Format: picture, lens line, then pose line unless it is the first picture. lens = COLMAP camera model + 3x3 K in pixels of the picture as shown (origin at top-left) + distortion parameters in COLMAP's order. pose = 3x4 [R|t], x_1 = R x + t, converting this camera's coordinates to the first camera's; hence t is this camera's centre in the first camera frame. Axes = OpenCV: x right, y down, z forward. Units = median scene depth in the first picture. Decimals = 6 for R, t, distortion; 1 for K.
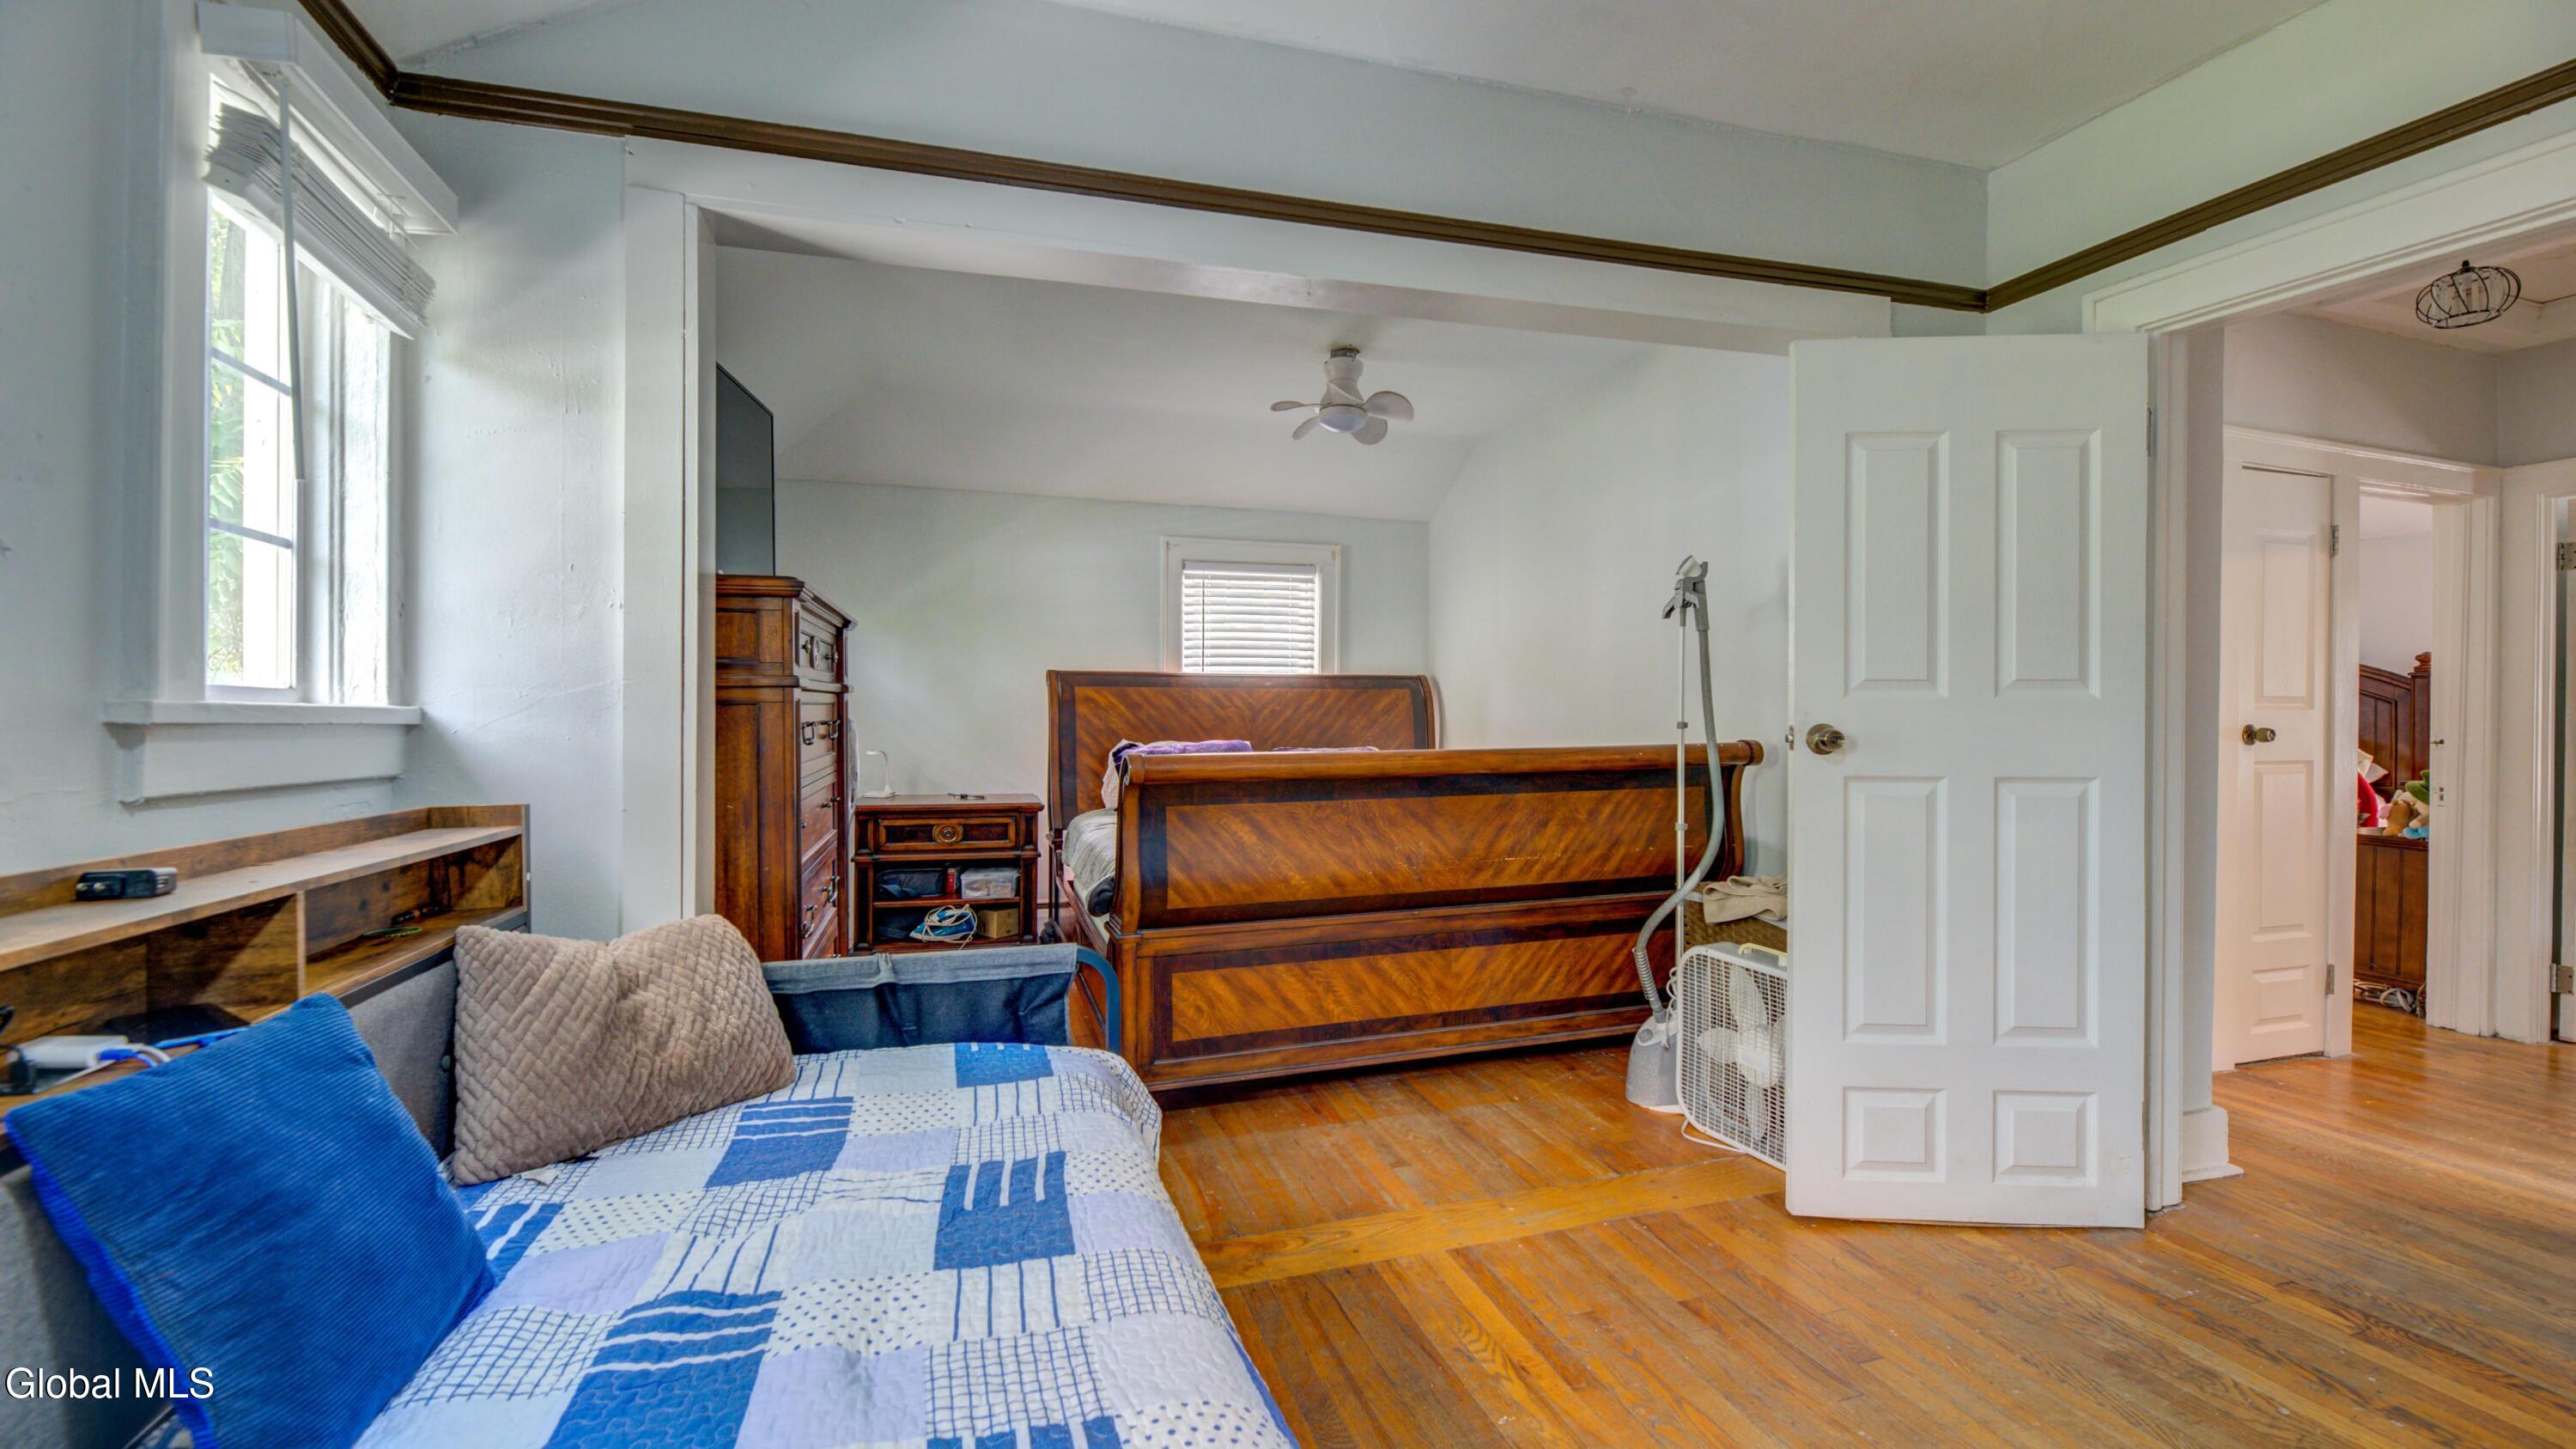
lens RADIAL K [[1036.5, 0, 1288.0], [0, 1036.5, 724.5], [0, 0, 1]] dist [-0.000684, -0.000156]
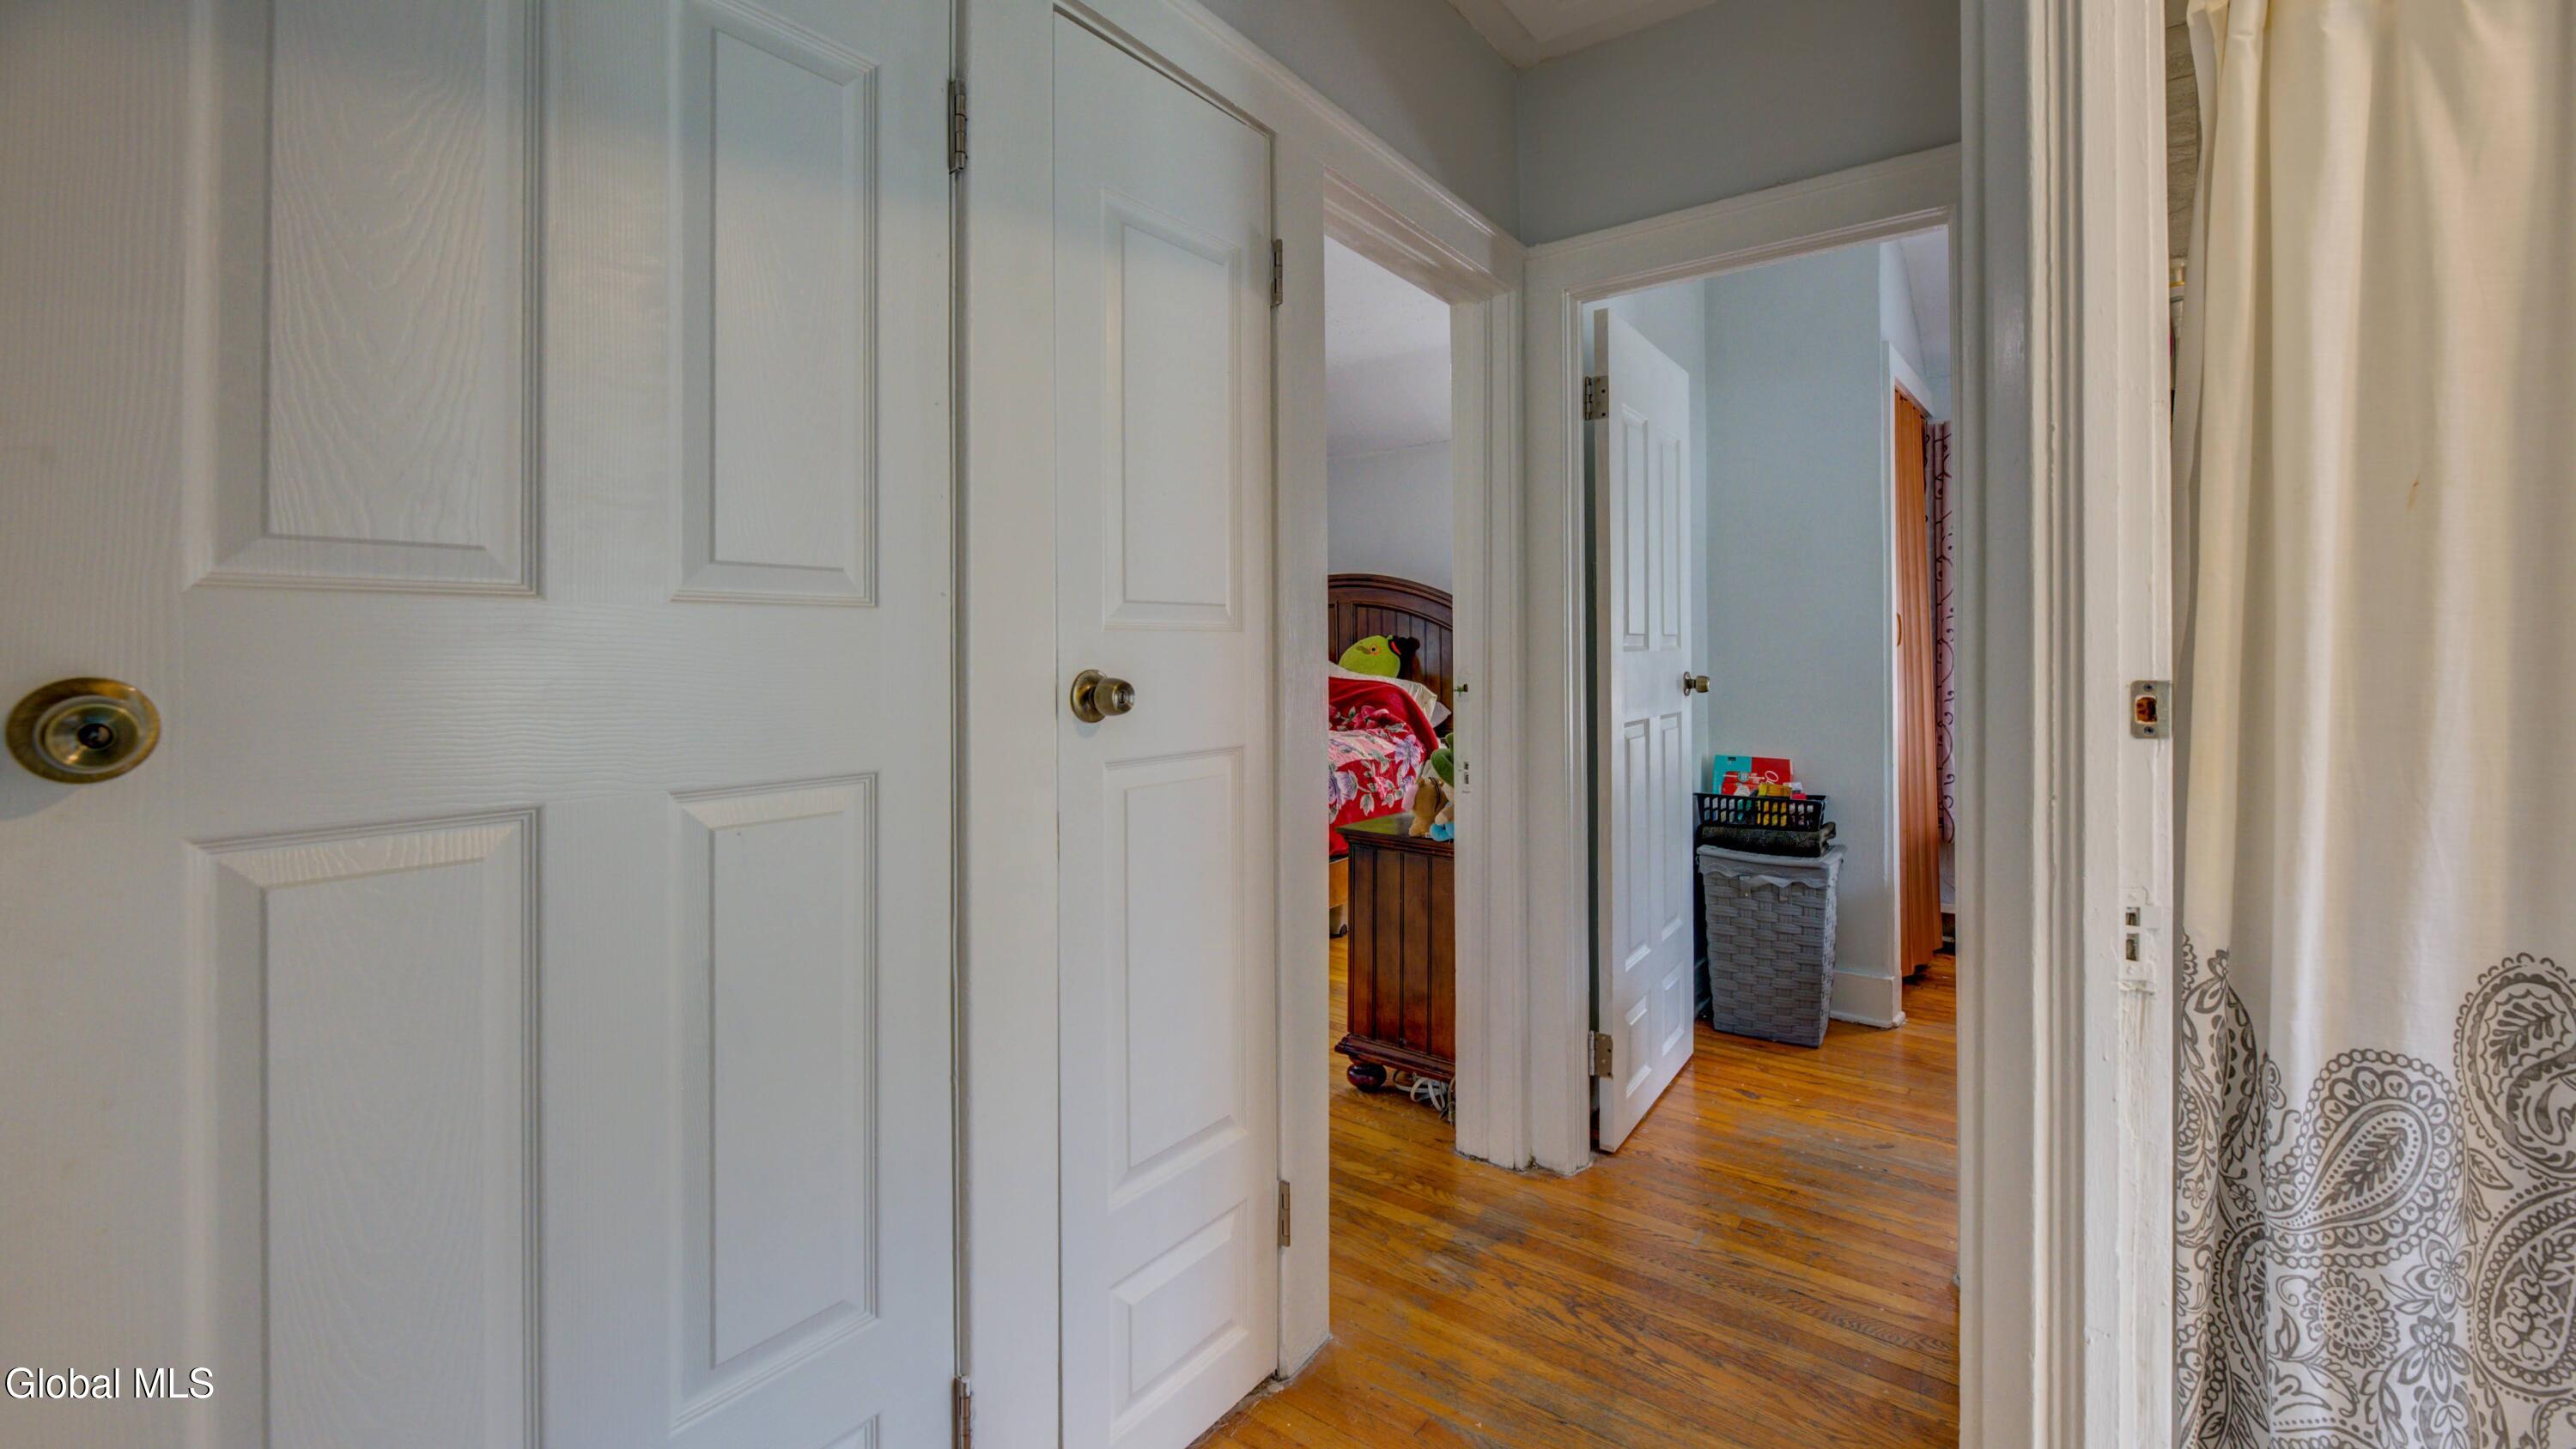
lens RADIAL K [[1049.7, 0, 1292.7], [0, 1049.7, 652.7], [0, 0, 1]] dist [0.000389, -0.000034]
pose [[0.809780, -0.012263, 0.586605, 0.688036], [0.016469, 0.999863, -0.001832, -0.004336], [-0.586502, 0.011145, 0.809871, 0.573834]]
